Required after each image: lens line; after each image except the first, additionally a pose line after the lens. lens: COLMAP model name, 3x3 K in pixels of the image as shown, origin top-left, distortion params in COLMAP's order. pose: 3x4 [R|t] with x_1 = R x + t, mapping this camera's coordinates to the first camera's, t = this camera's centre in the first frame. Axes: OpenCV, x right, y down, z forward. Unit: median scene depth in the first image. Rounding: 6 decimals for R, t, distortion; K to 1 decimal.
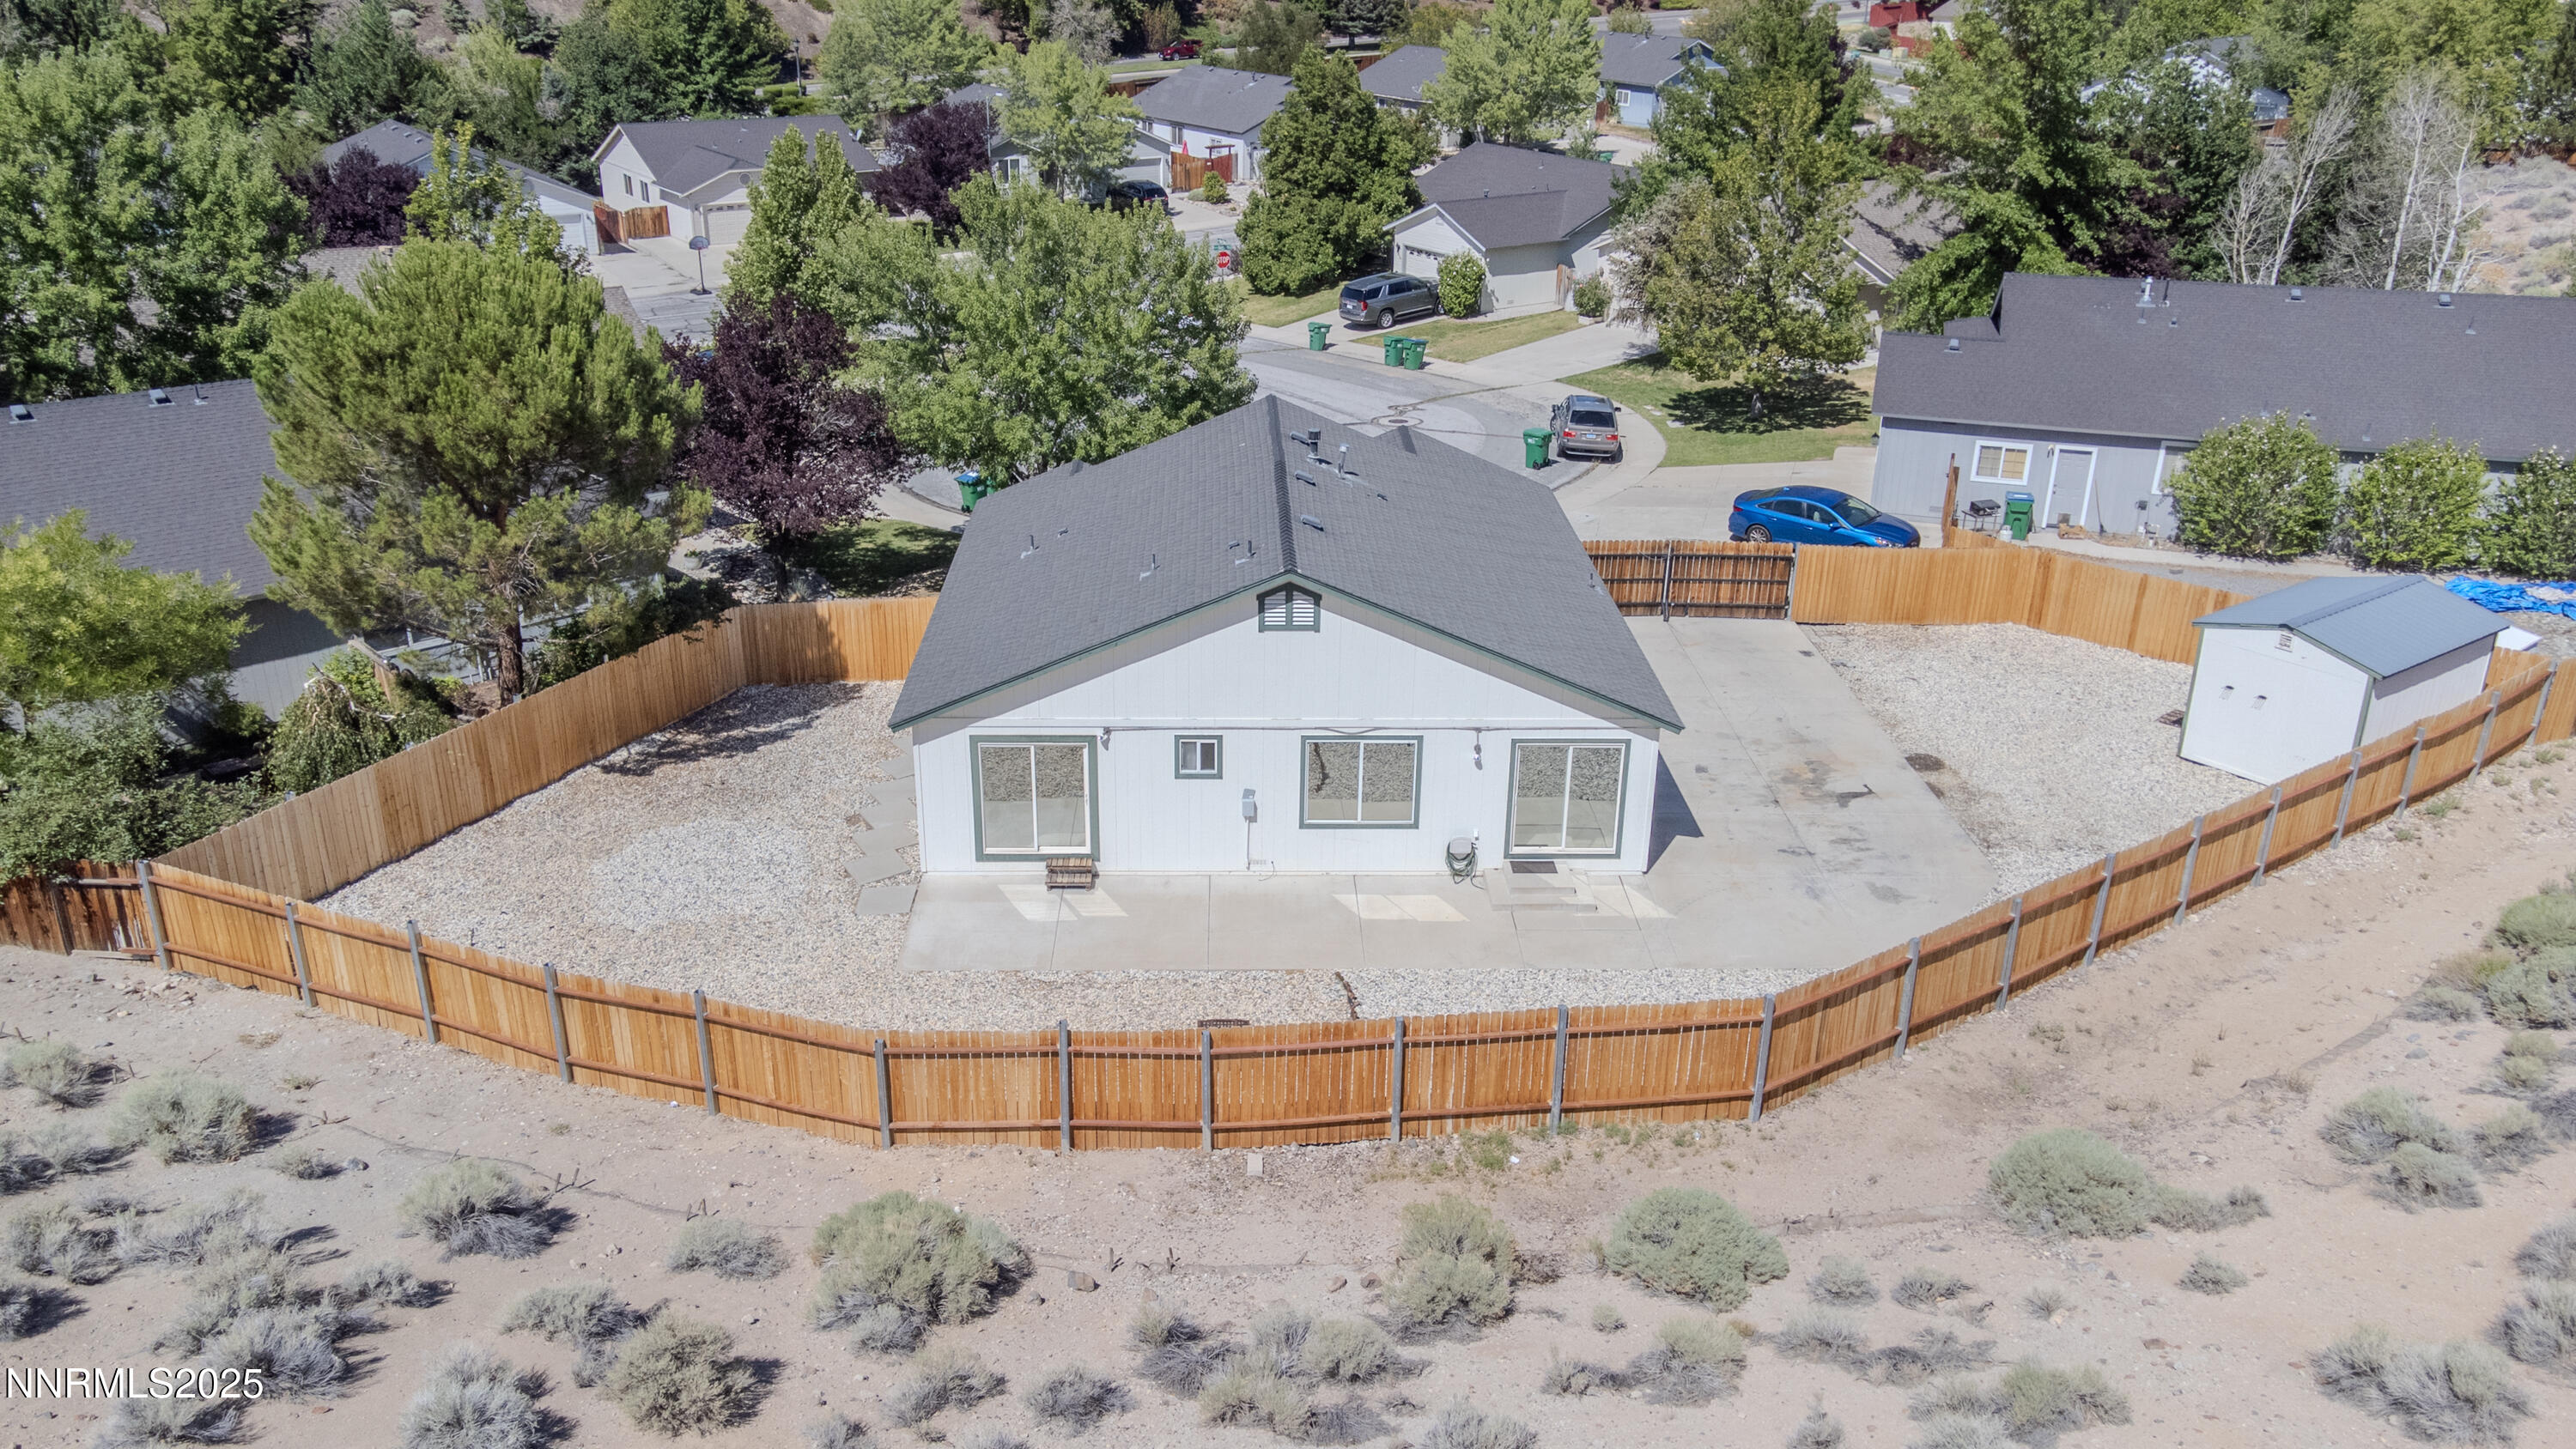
lens RADIAL K [[1926.1, 0, 1288.0], [0, 1926.1, 724.5], [0, 0, 1]] dist [-0.010067, 0.134059]
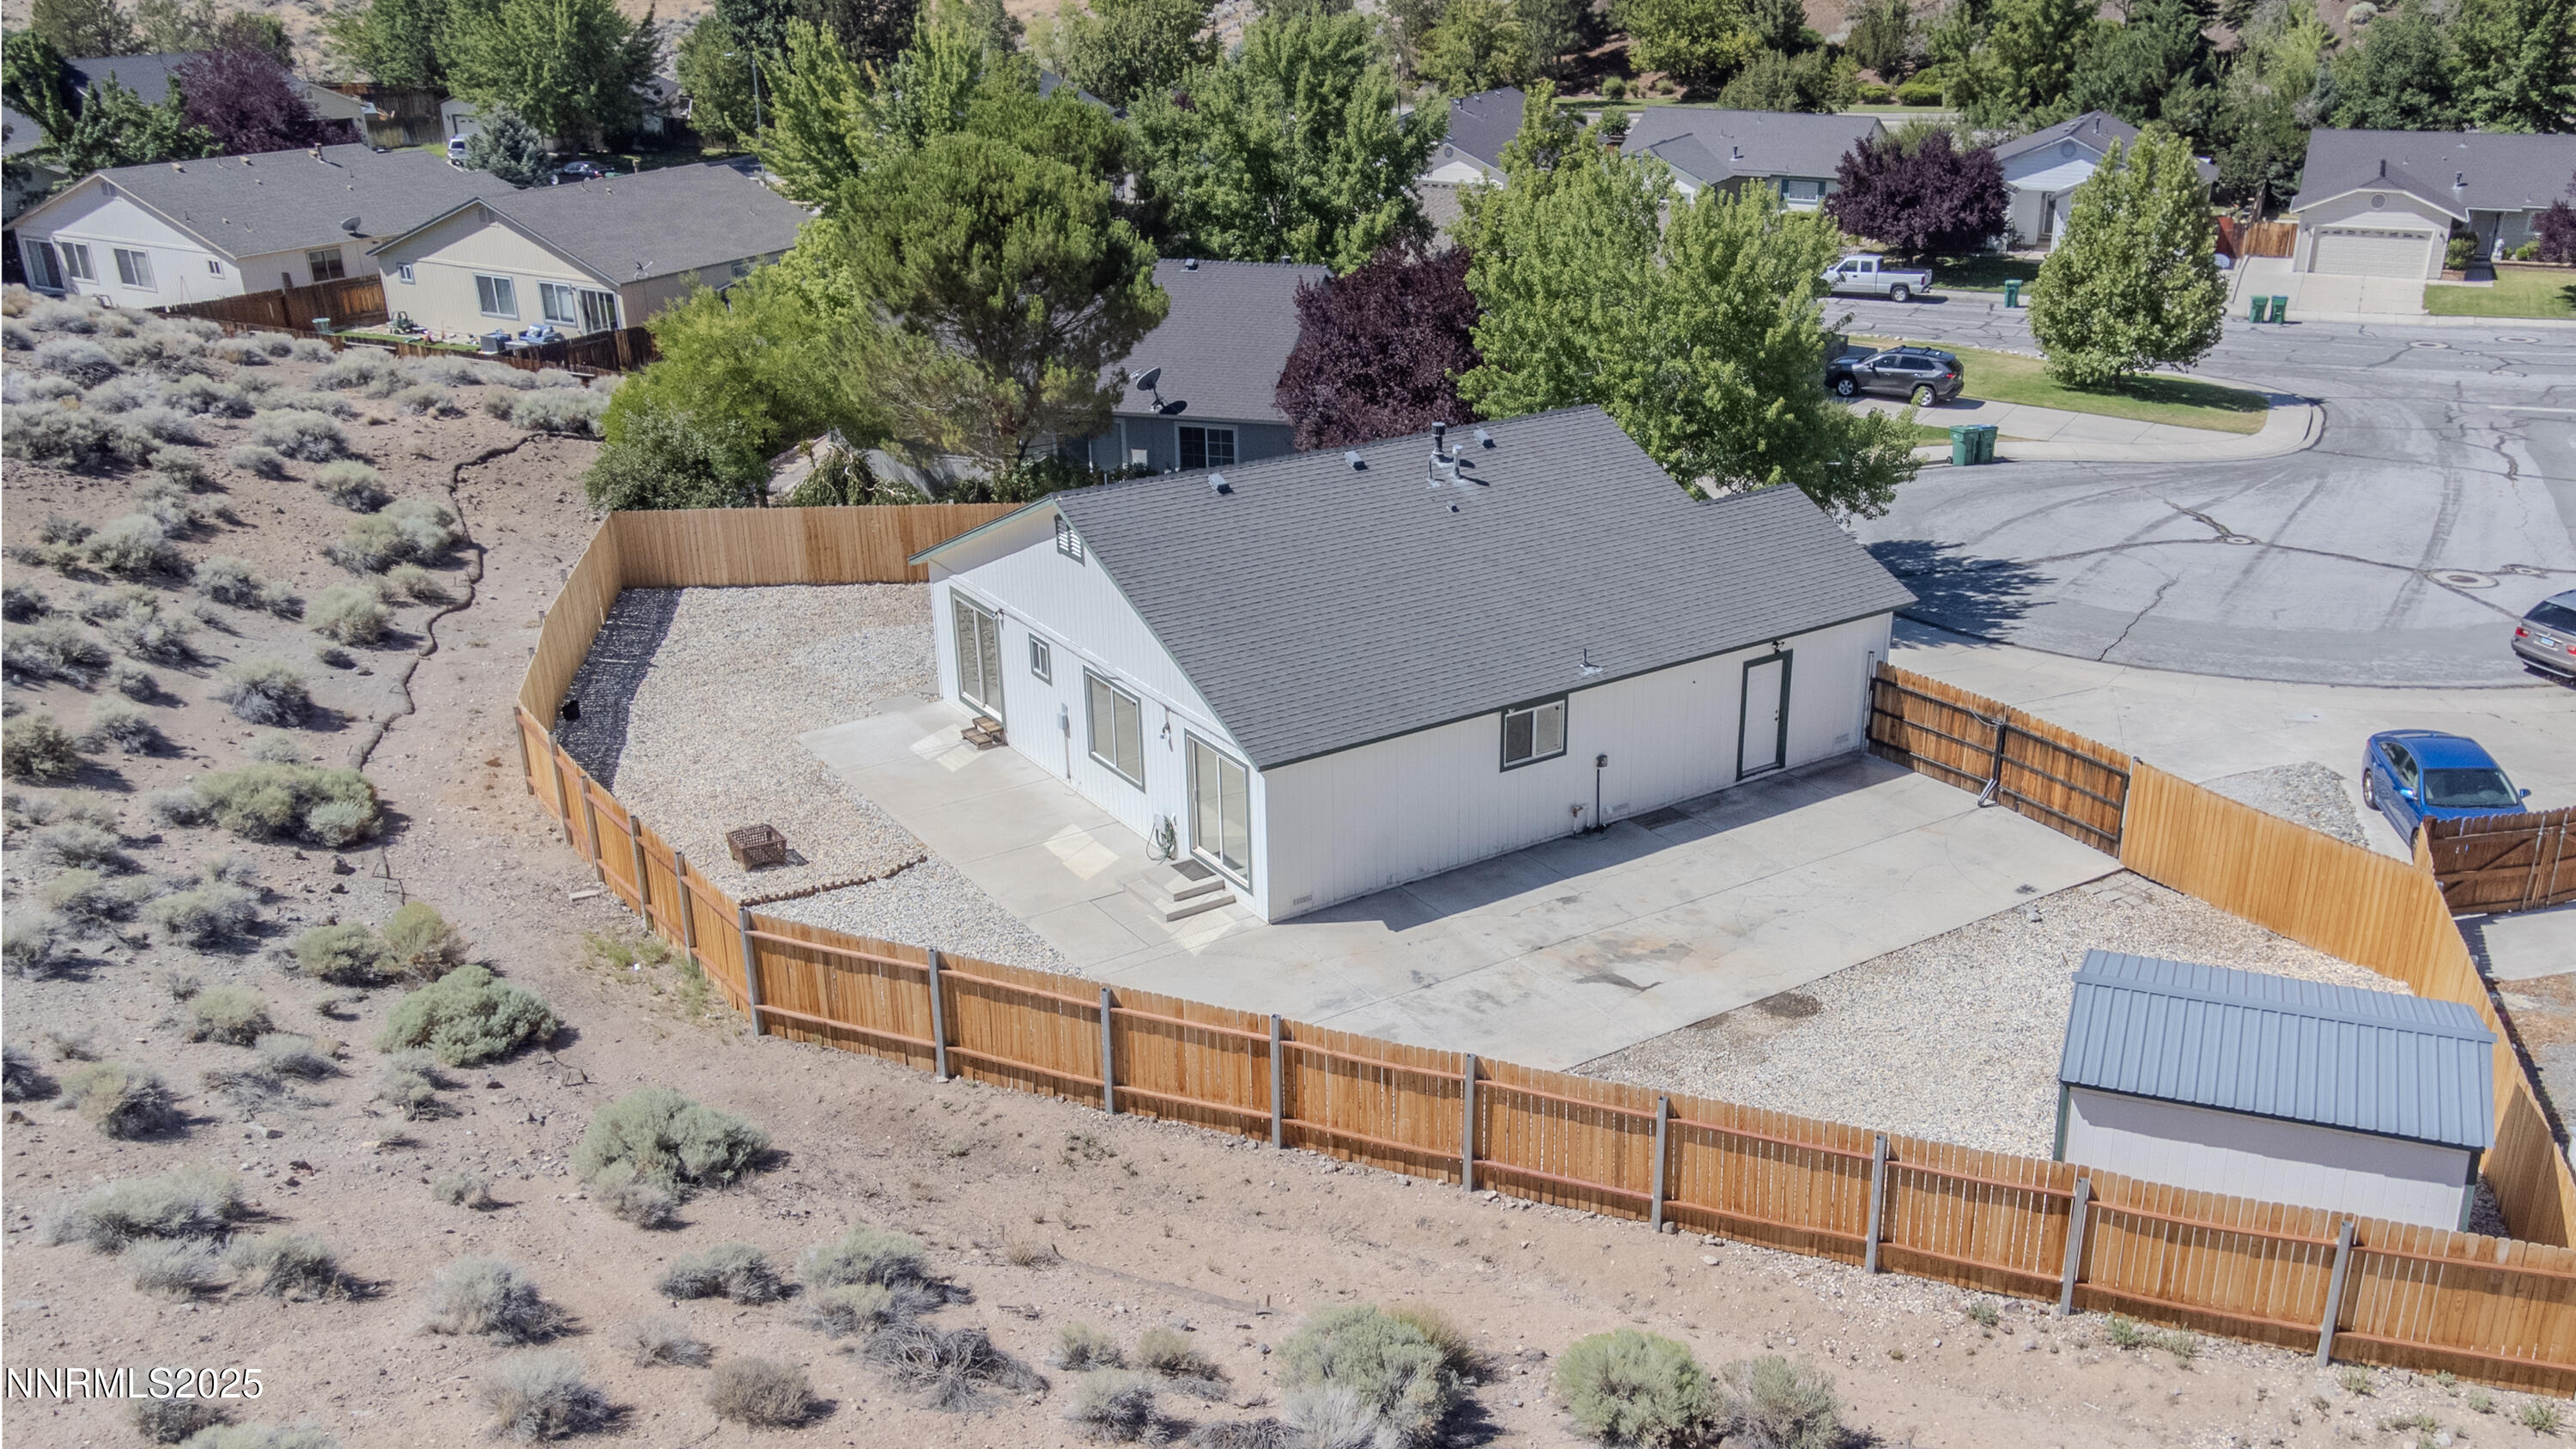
lens RADIAL K [[2203.5, 0, 1379.6], [0, 2203.5, 718.5], [0, 0, 1]] dist [-0.003192, 0.116664]
pose [[0.563583, 0.288432, -0.774068, 1.004455], [-0.320956, 0.939896, 0.116542, -0.153609], [0.761158, 0.182761, 0.622283, 0.378448]]
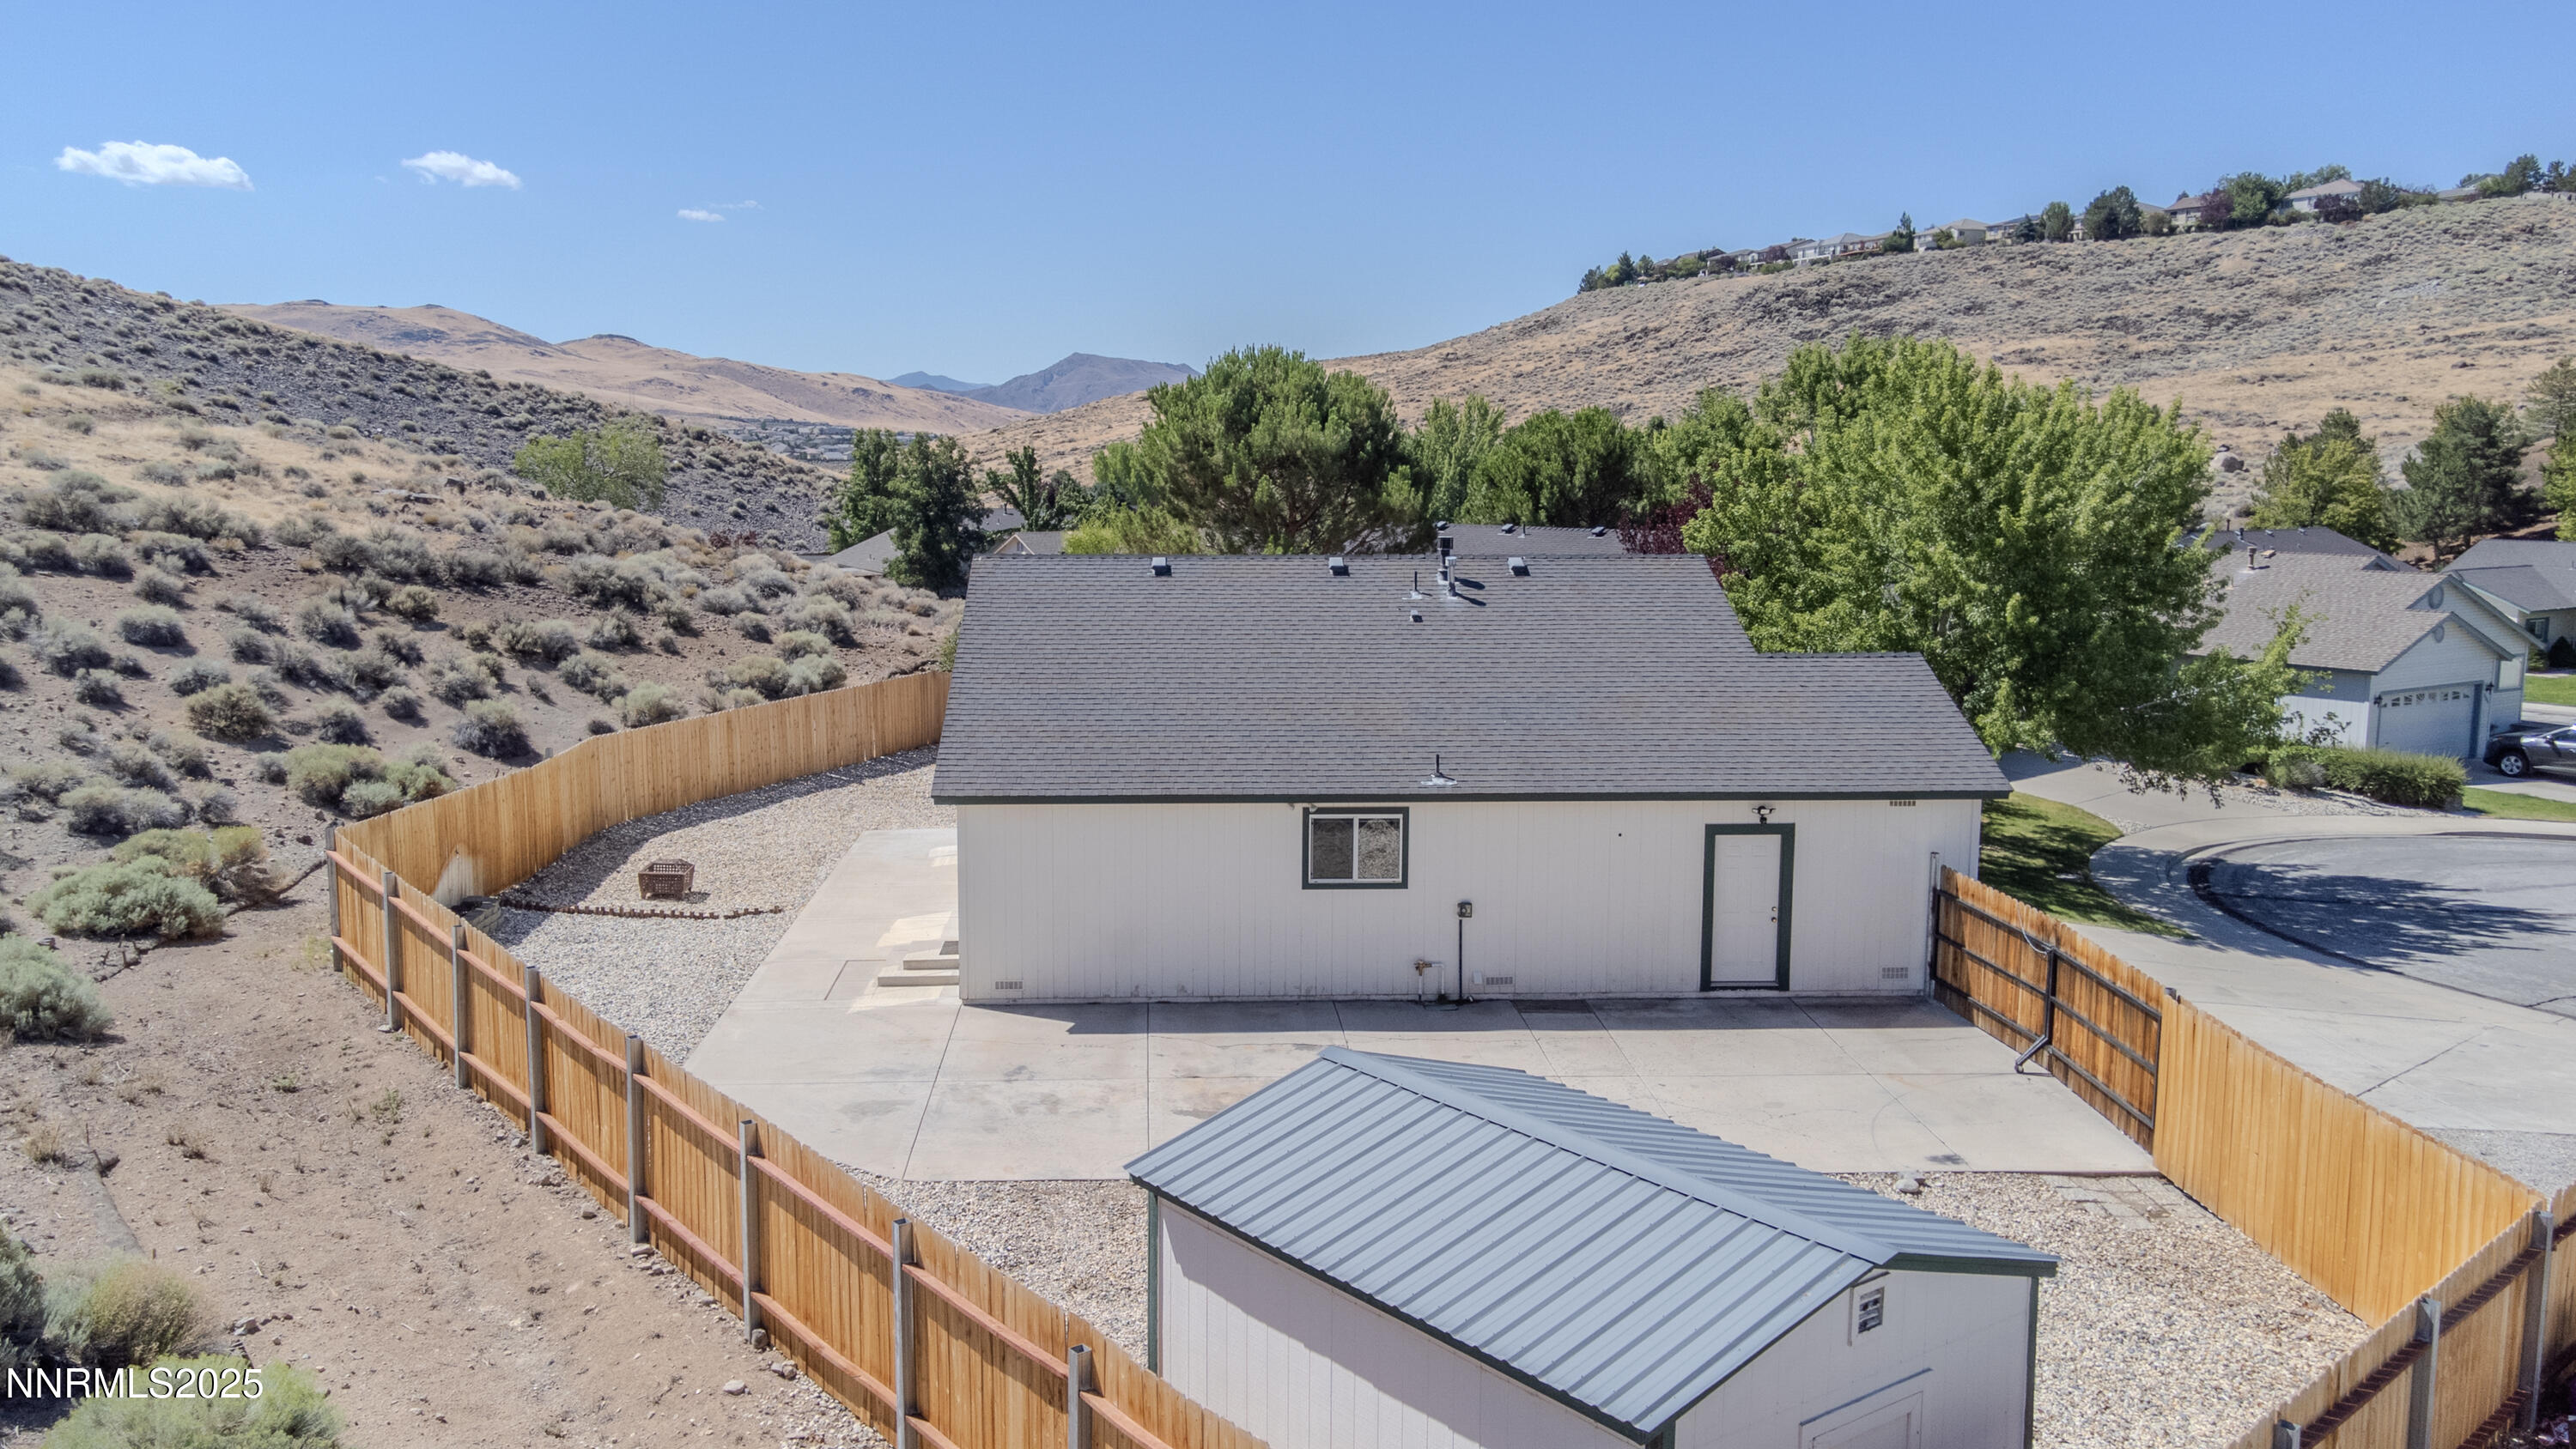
lens RADIAL K [[1926.1, 0, 1288.0], [0, 1926.1, 724.5], [0, 0, 1]] dist [-0.010067, 0.134059]
pose [[0.058256, 0.133436, -0.989344, 0.948173], [-0.398702, 0.911669, 0.099483, -0.154095], [0.915228, 0.388658, 0.106312, 1.008500]]
